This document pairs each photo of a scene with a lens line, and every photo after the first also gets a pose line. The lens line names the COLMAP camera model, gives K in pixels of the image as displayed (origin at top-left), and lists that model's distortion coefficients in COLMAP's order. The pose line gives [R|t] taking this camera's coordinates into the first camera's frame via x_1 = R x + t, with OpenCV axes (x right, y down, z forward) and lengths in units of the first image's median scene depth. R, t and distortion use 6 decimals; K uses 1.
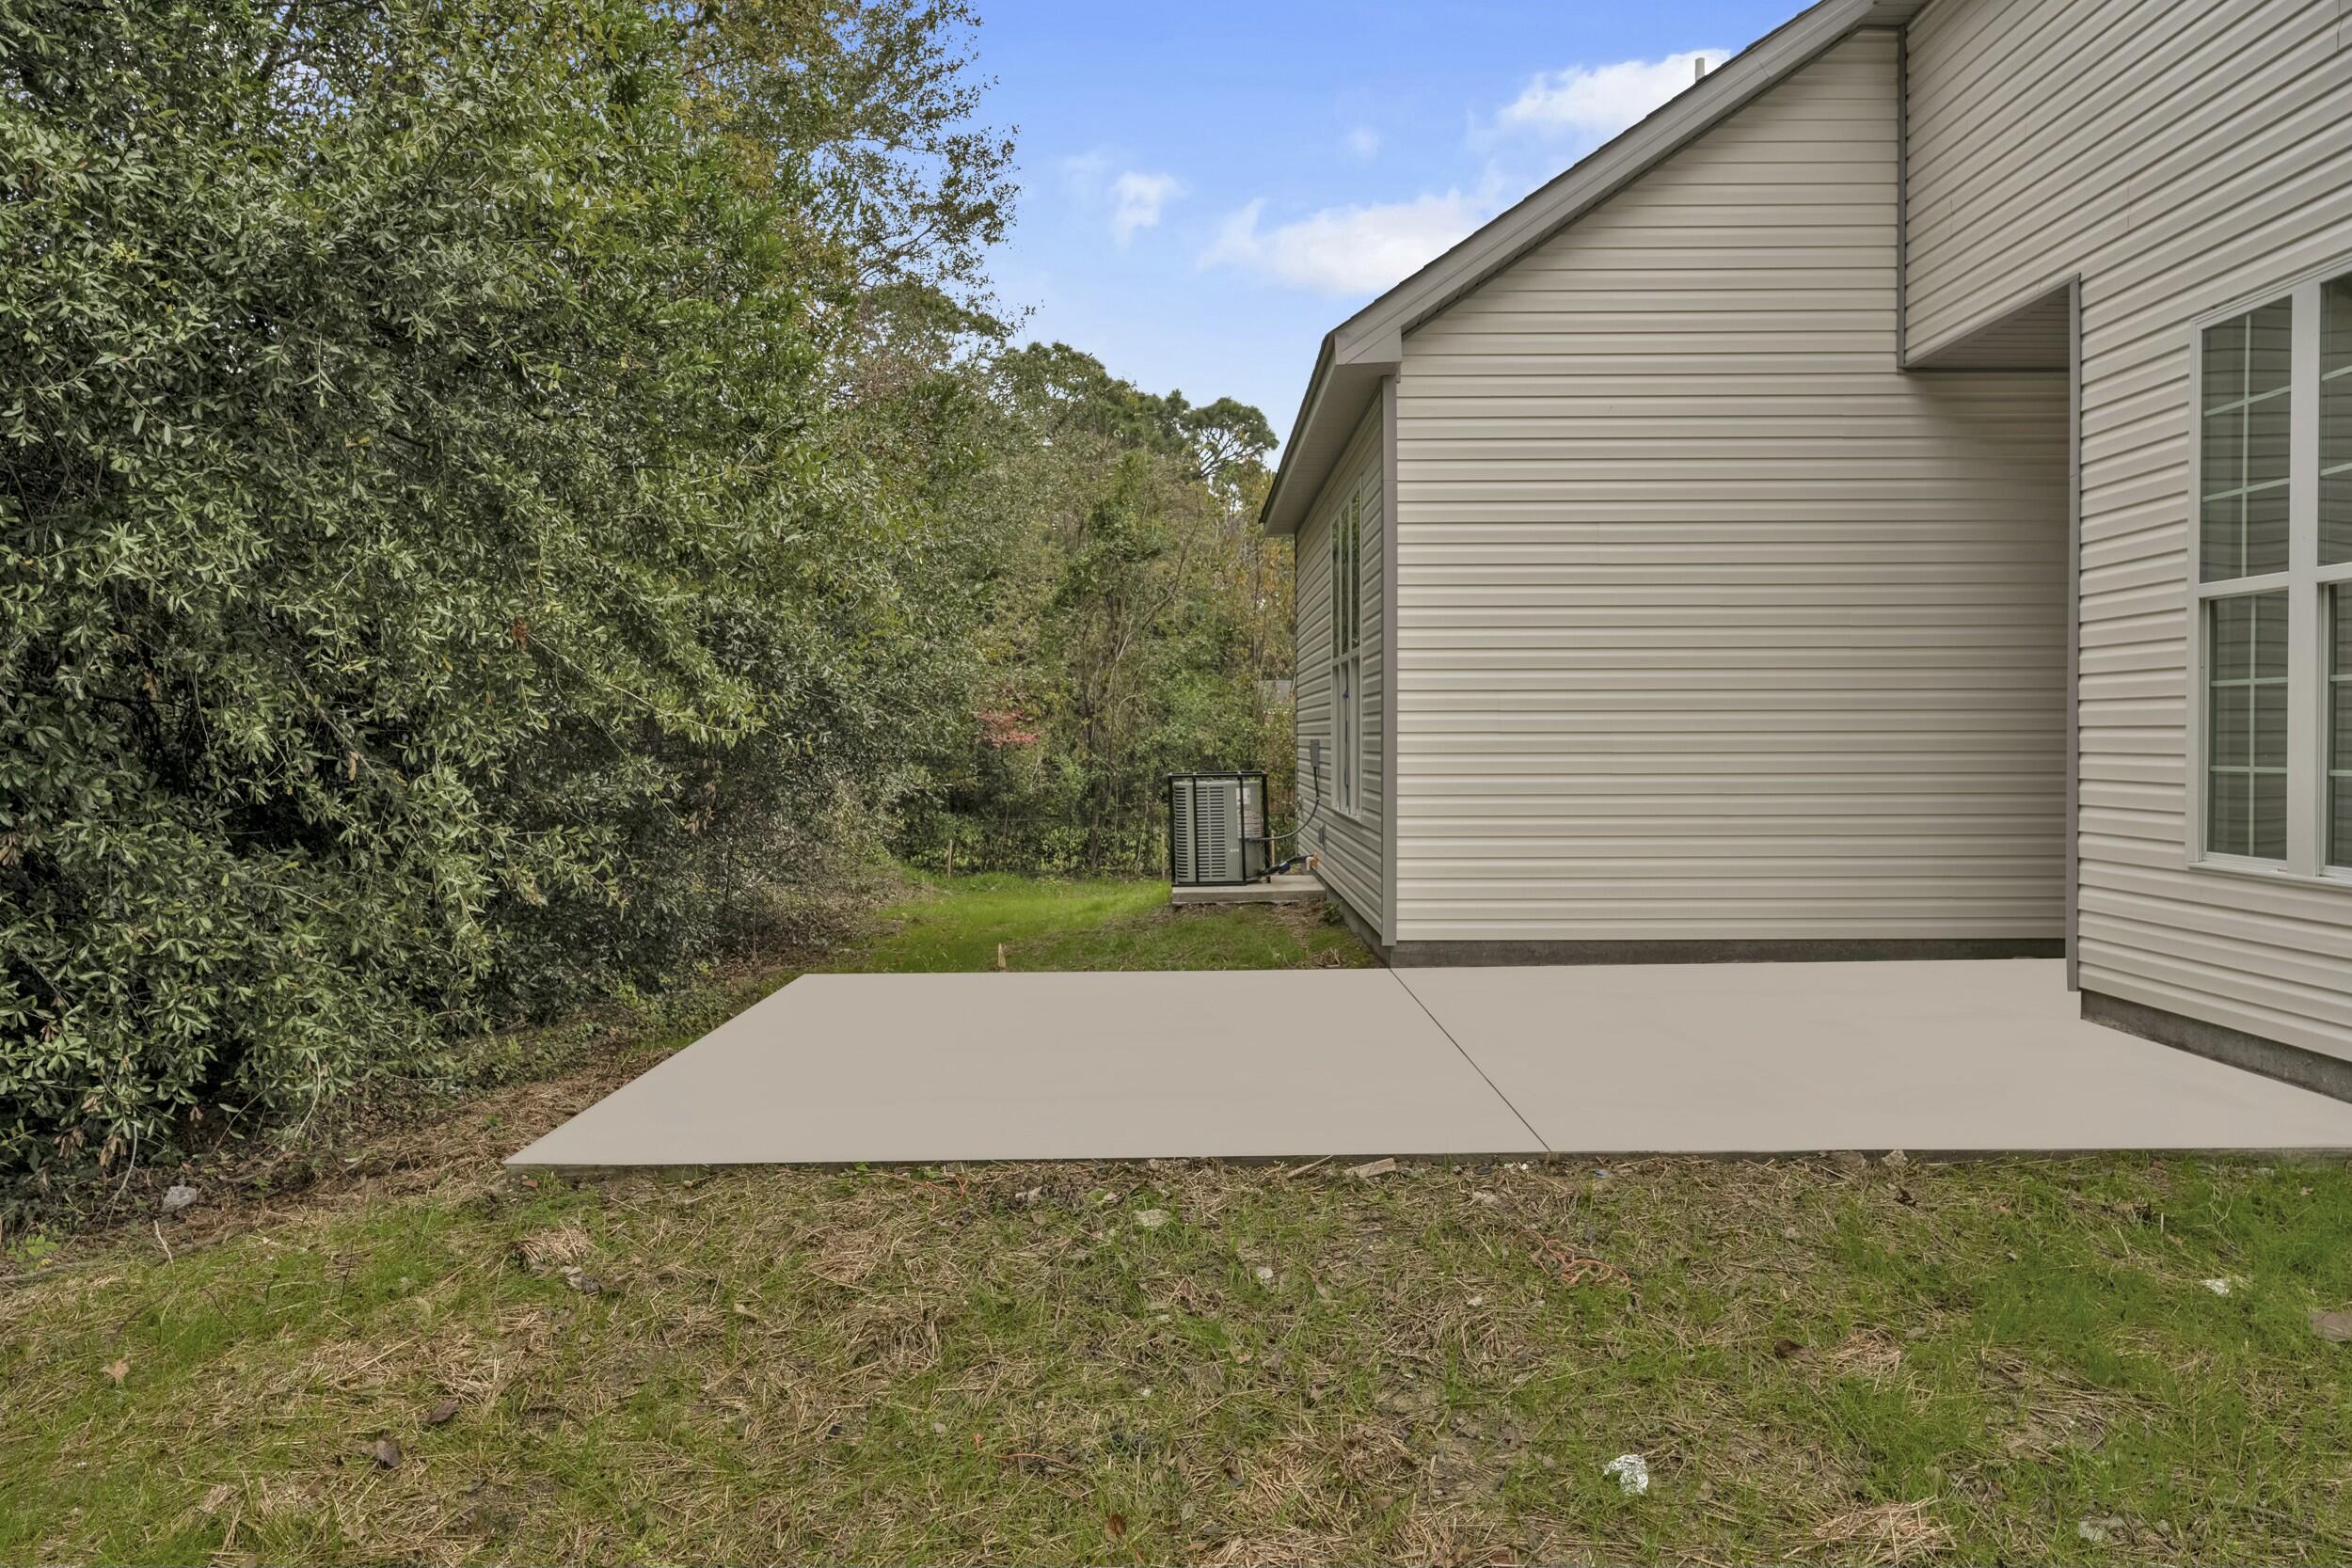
lens RADIAL K [[1490.8, 0, 1175.9], [0, 1490.8, 777.9], [0, 0, 1]] dist [0.000715, 0.000038]
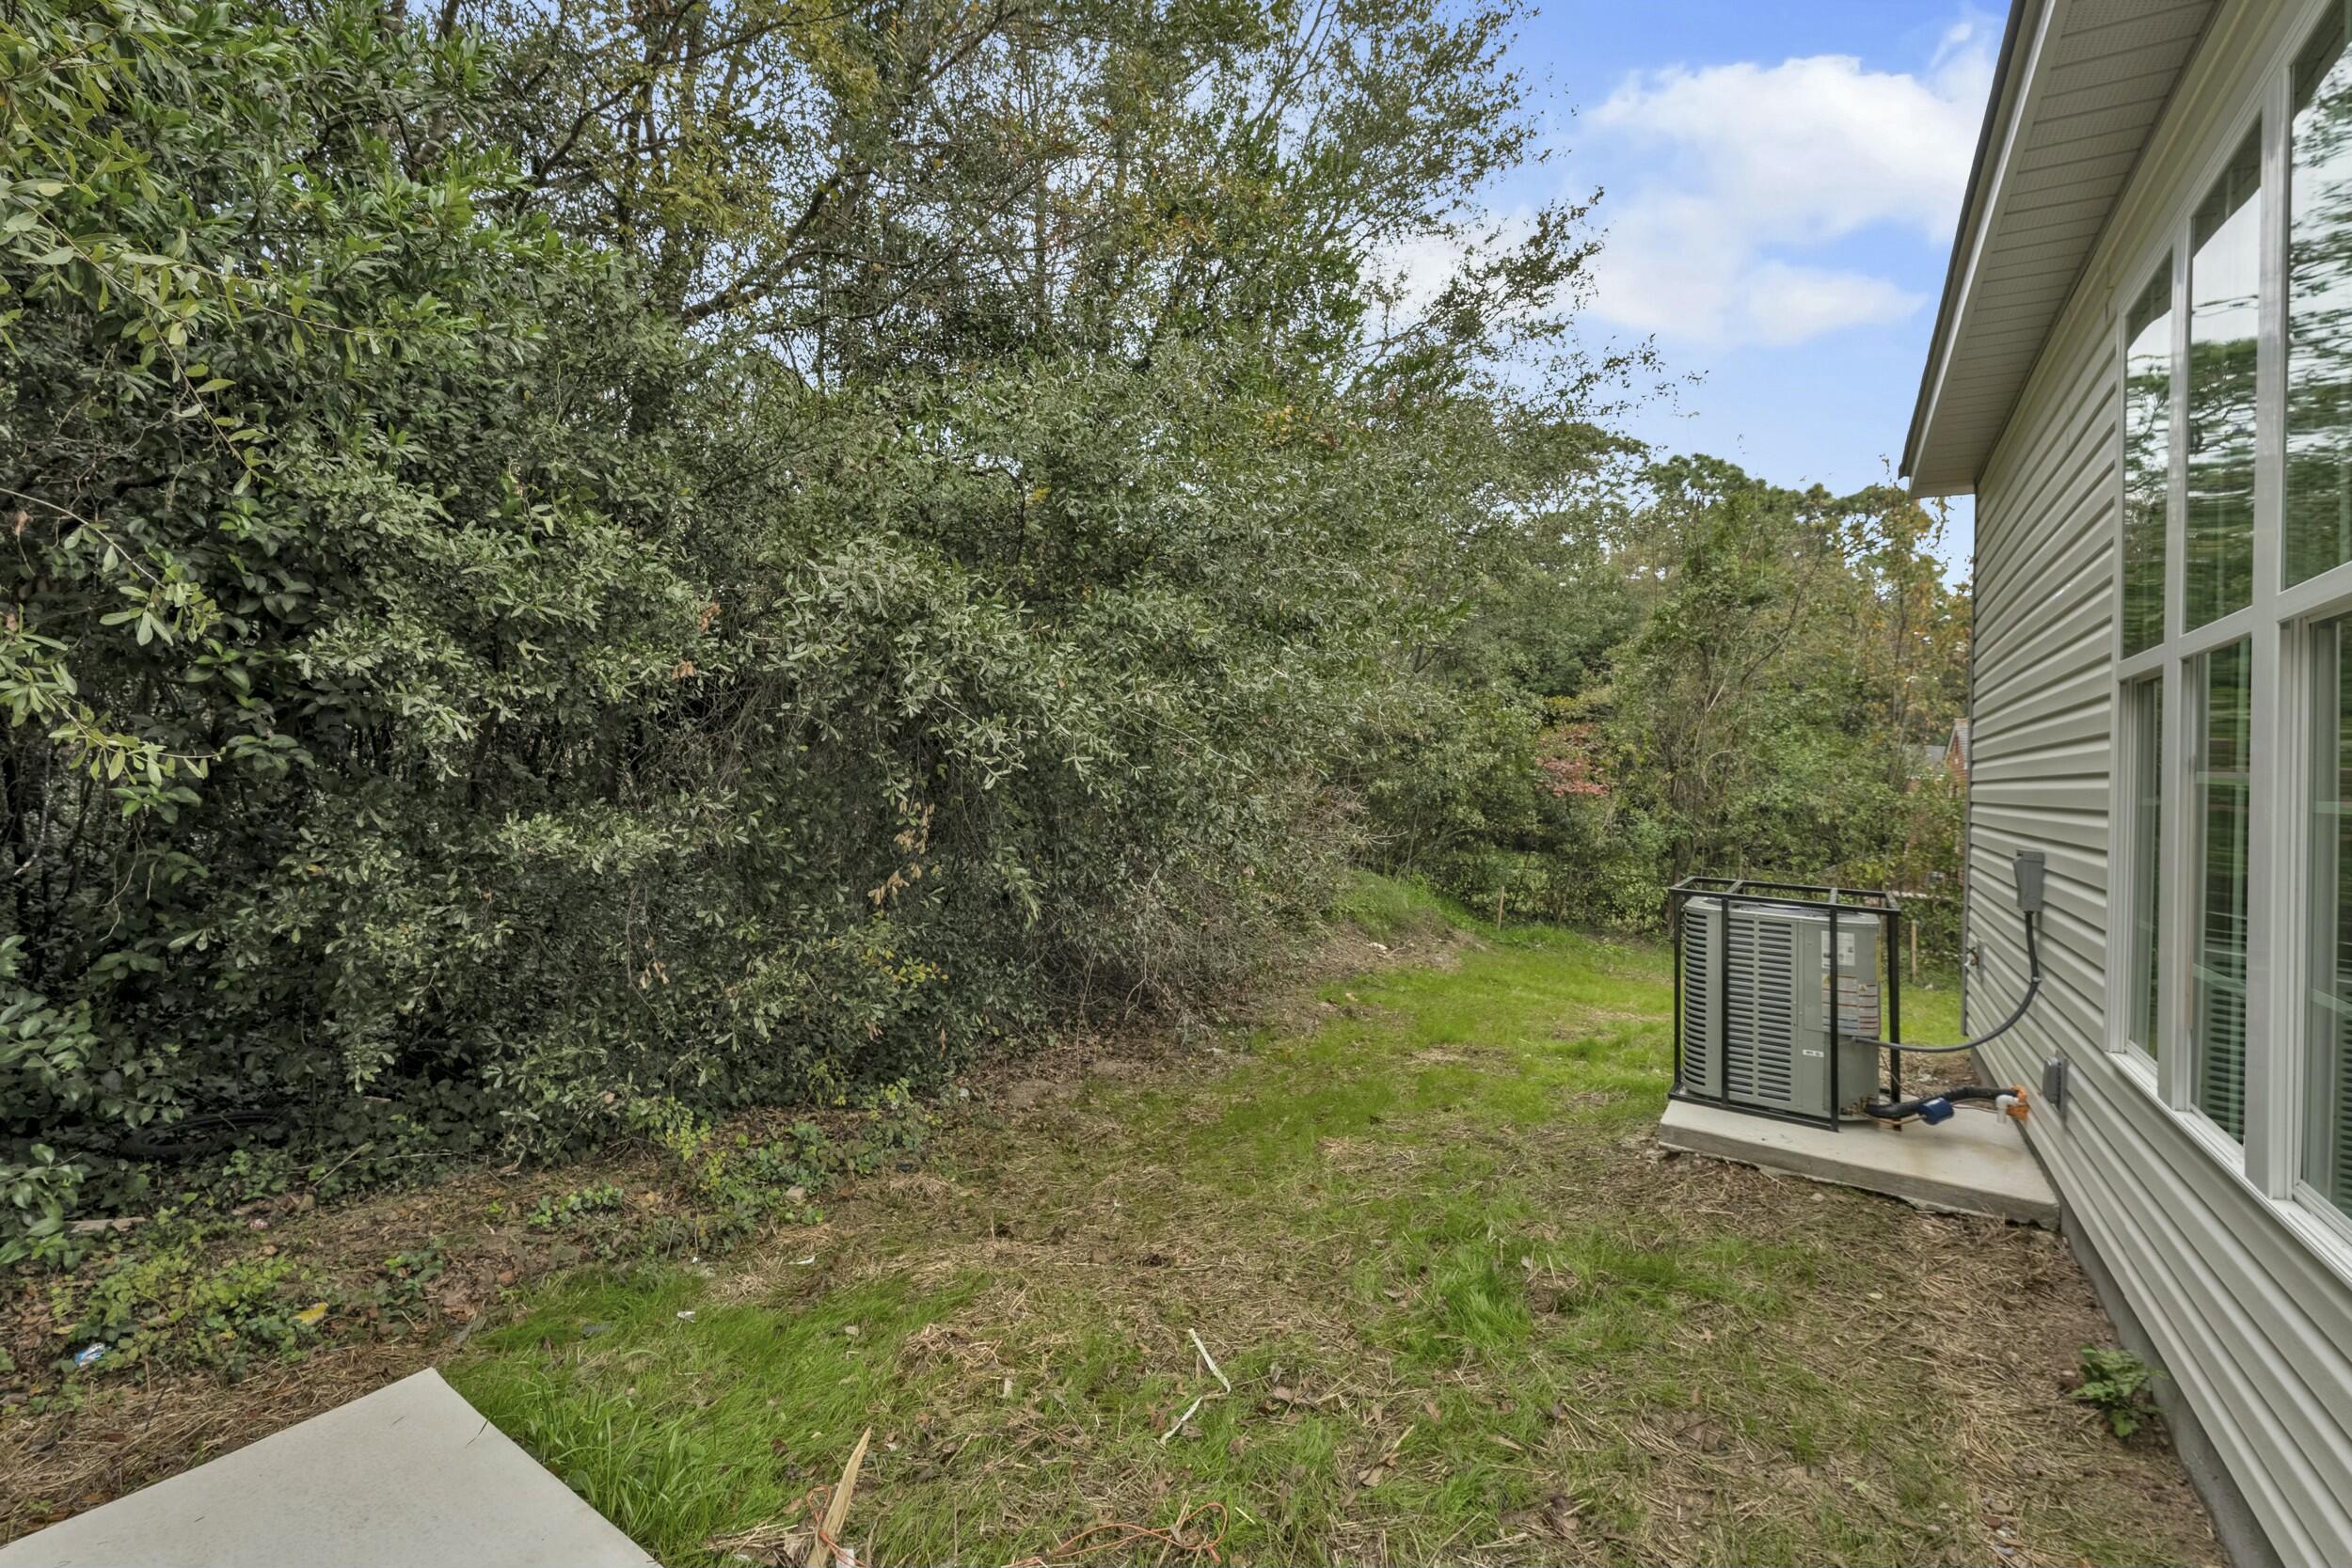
lens RADIAL K [[962.1, 0, 1162.6], [0, 962.1, 715.4], [0, 0, 1]] dist [-0.001516, 0.000003]
pose [[0.822997, 0.028362, -0.567338, 0.039093], [-0.075484, 0.995356, -0.059741, -0.028907], [0.563009, 0.091992, 0.821315, 0.594211]]
